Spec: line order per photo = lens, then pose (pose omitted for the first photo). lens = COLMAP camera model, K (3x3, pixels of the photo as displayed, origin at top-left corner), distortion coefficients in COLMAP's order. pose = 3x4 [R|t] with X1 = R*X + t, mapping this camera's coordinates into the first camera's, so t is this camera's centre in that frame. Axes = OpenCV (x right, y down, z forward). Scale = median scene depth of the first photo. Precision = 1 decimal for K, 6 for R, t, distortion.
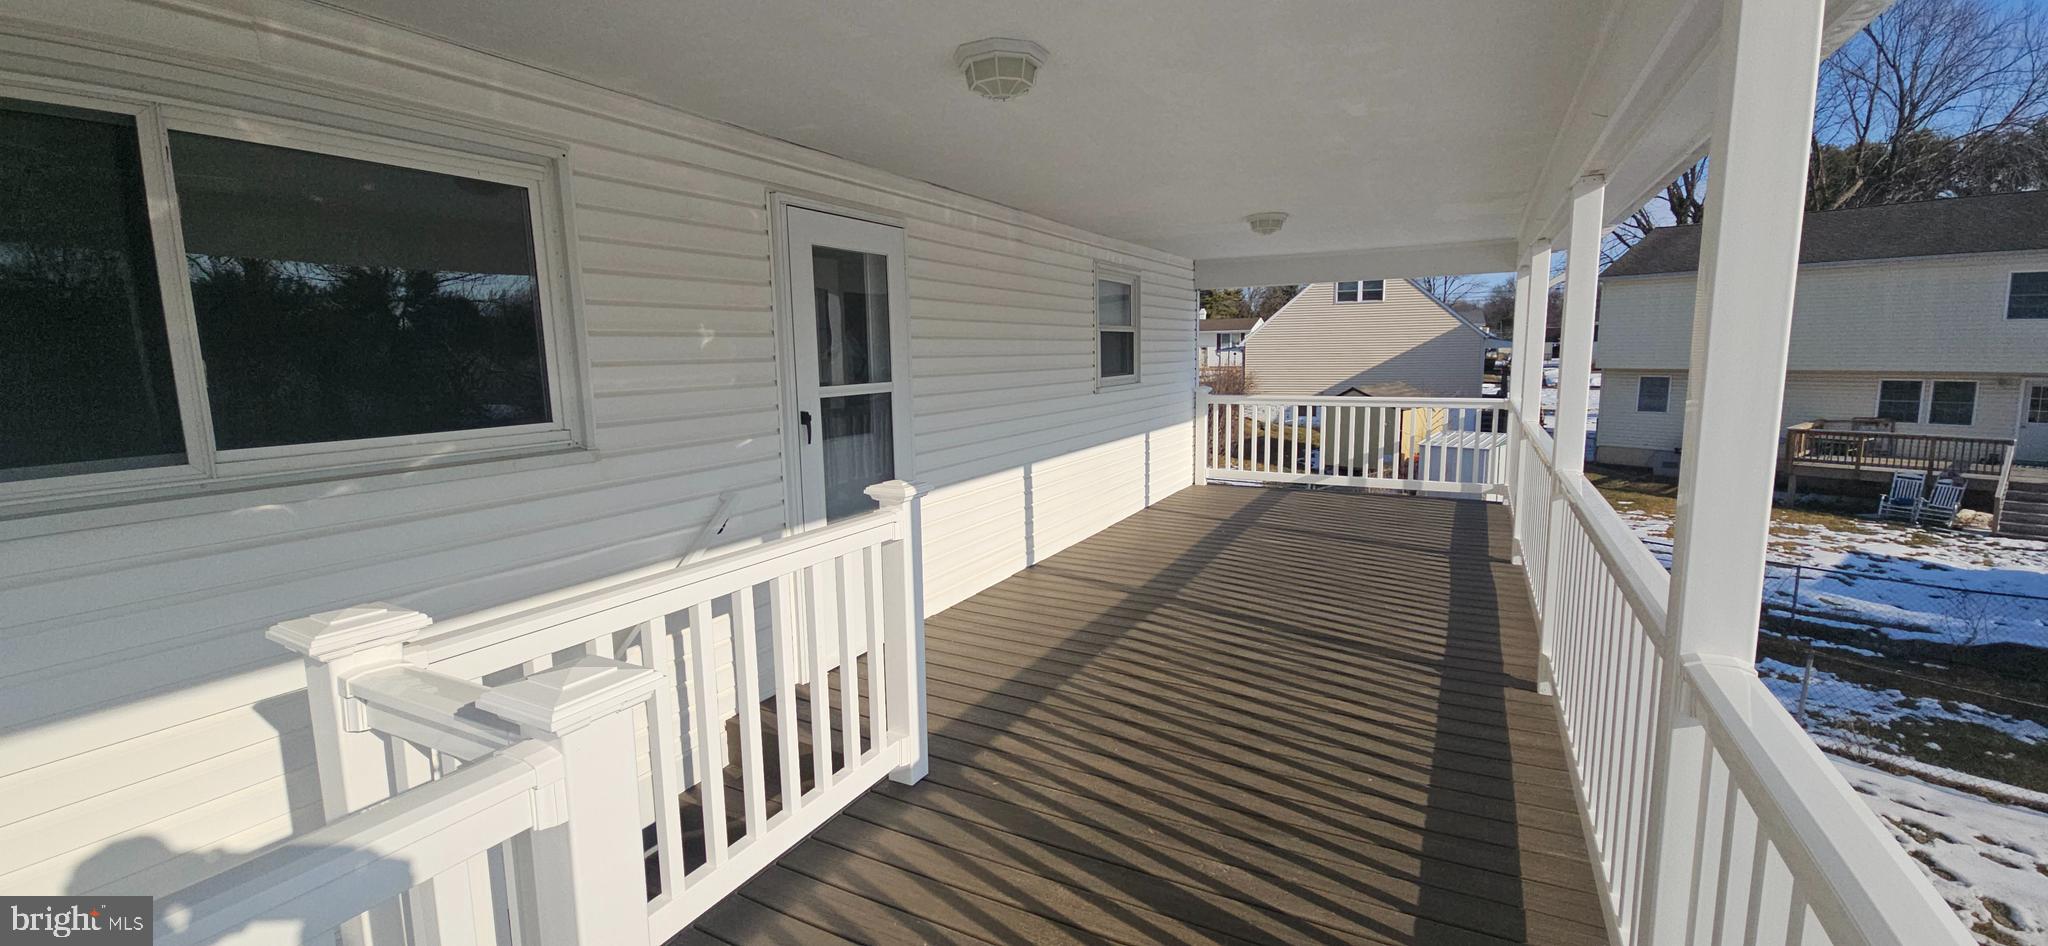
lens RADIAL K [[831.8, 0, 1039.3], [0, 831.8, 469.7], [0, 0, 1]] dist [0.012455, -0.000407]
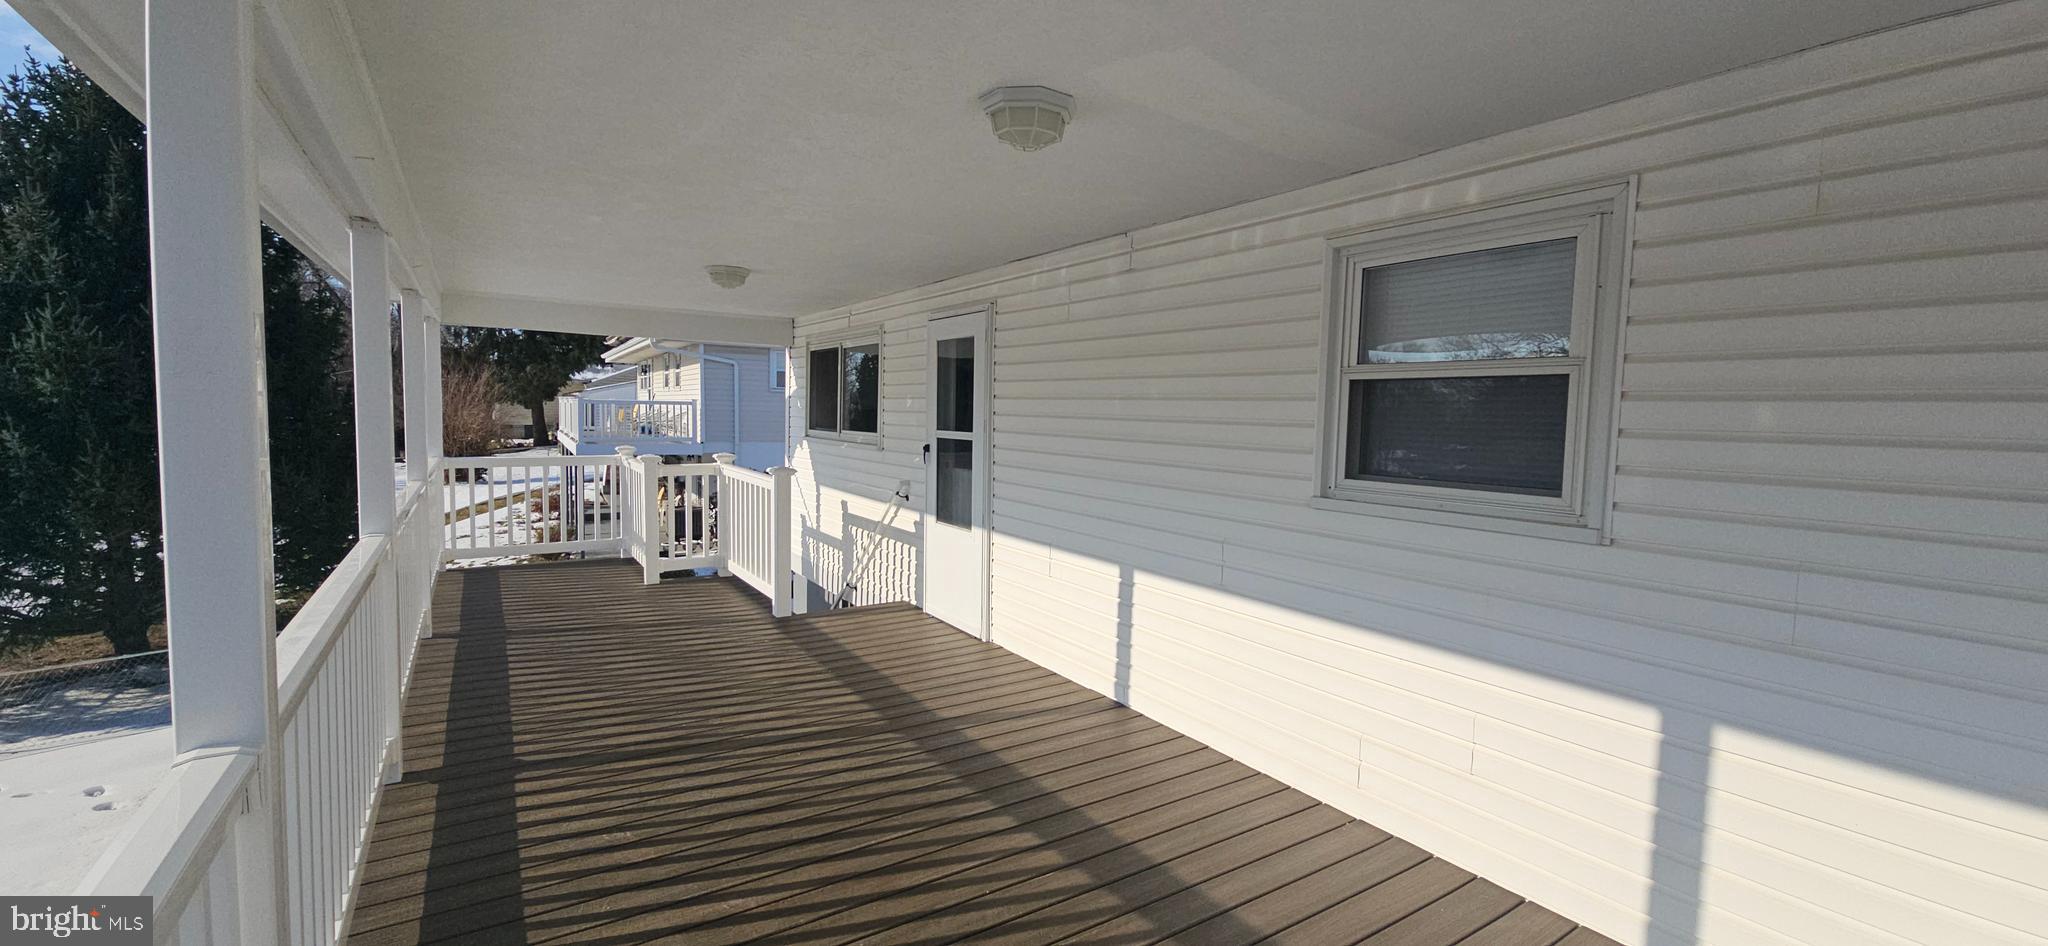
lens RADIAL K [[831.8, 0, 1036.0], [0, 831.8, 468.3], [0, 0, 1]] dist [0.012455, -0.000407]
pose [[-0.481475, 0.062992, -0.874193, 0.883730], [-0.142739, 0.978462, 0.149120, -0.252469], [0.864759, 0.196579, -0.462114, 1.660010]]
